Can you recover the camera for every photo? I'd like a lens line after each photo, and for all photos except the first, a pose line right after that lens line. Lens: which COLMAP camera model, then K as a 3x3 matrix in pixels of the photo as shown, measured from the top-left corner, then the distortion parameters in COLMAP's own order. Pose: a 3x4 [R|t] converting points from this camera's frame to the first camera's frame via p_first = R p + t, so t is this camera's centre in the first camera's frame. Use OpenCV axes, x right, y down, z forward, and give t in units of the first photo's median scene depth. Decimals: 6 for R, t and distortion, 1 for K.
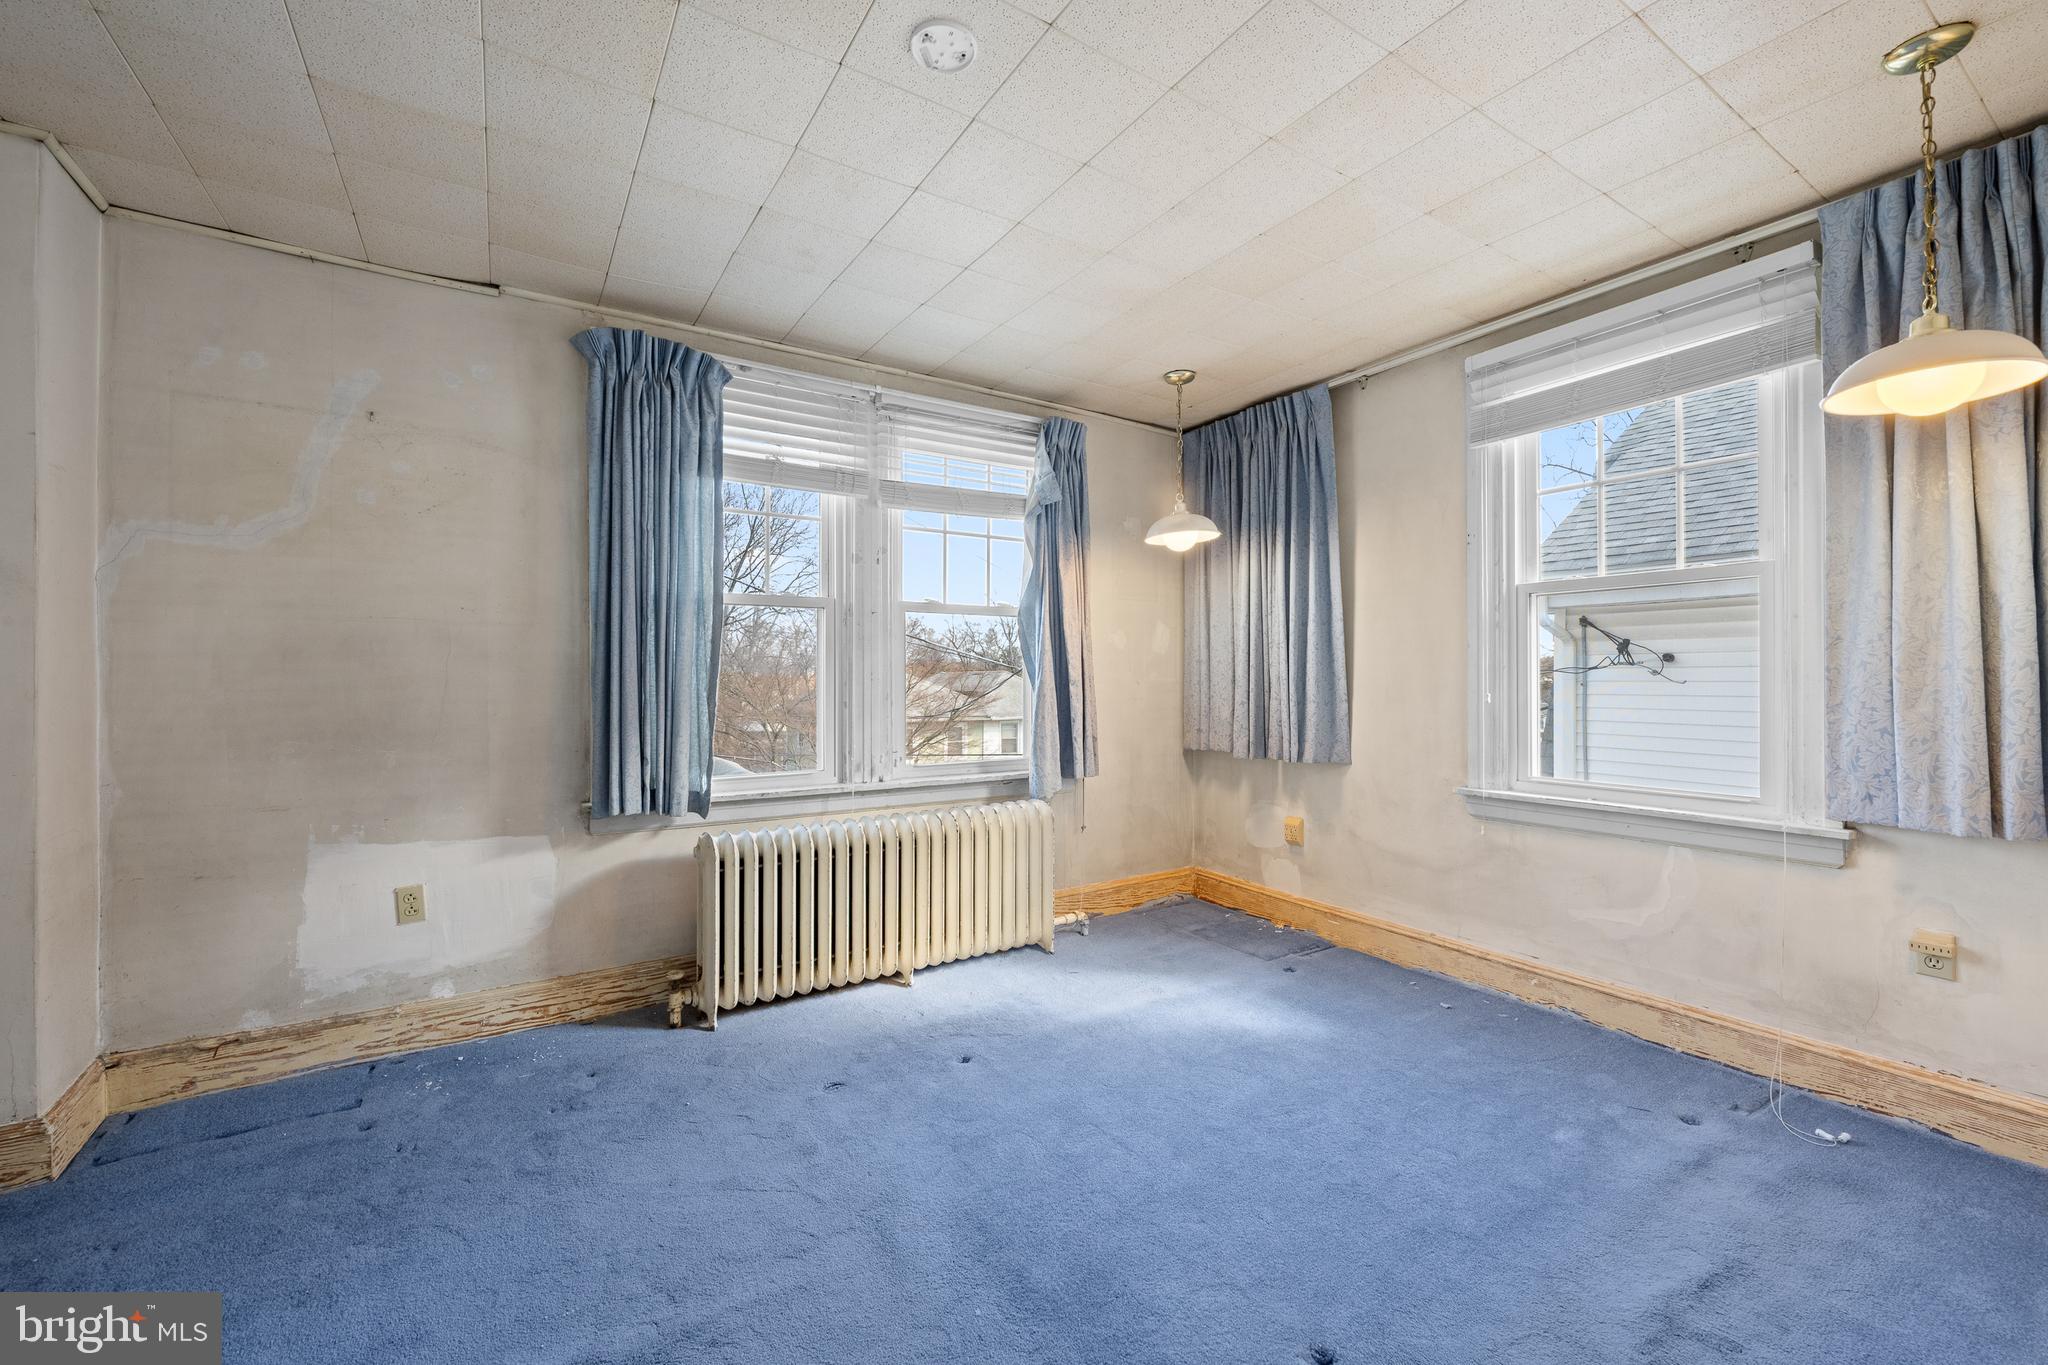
lens RADIAL K [[820.0, 0, 1020.6], [0, 820.0, 691.0], [0, 0, 1]] dist [-0.002518, 0.000049]
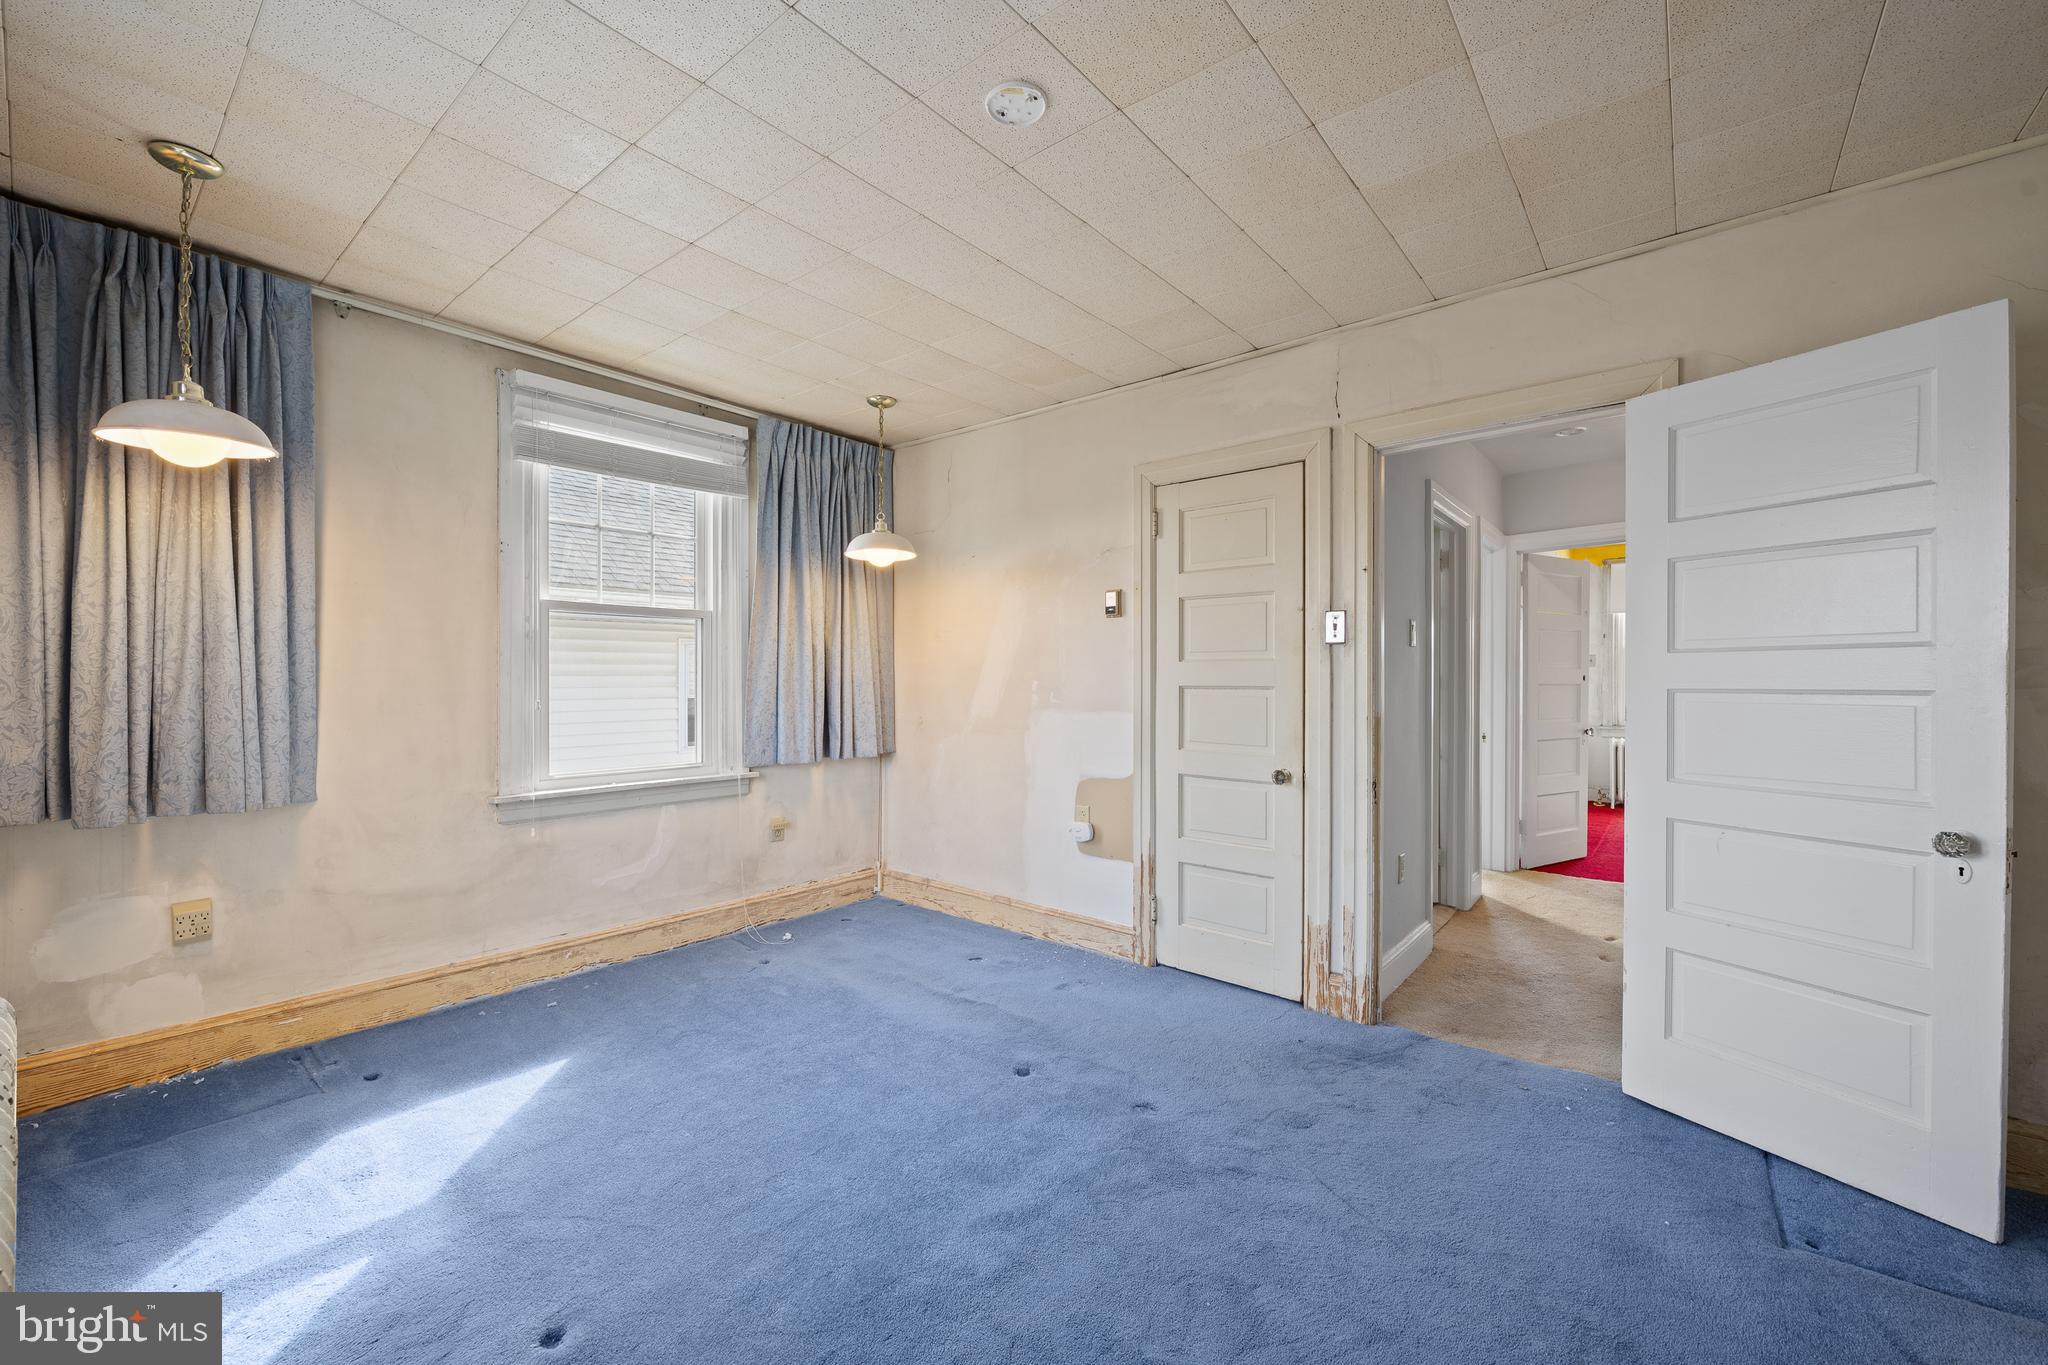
lens RADIAL K [[820.0, 0, 1020.6], [0, 820.0, 691.0], [0, 0, 1]] dist [-0.002518, 0.000049]
pose [[-0.304932, -0.014401, 0.952265, -0.581376], [0.010296, 0.999777, 0.018417, -0.020966], [-0.952318, 0.015421, -0.304716, 0.685617]]
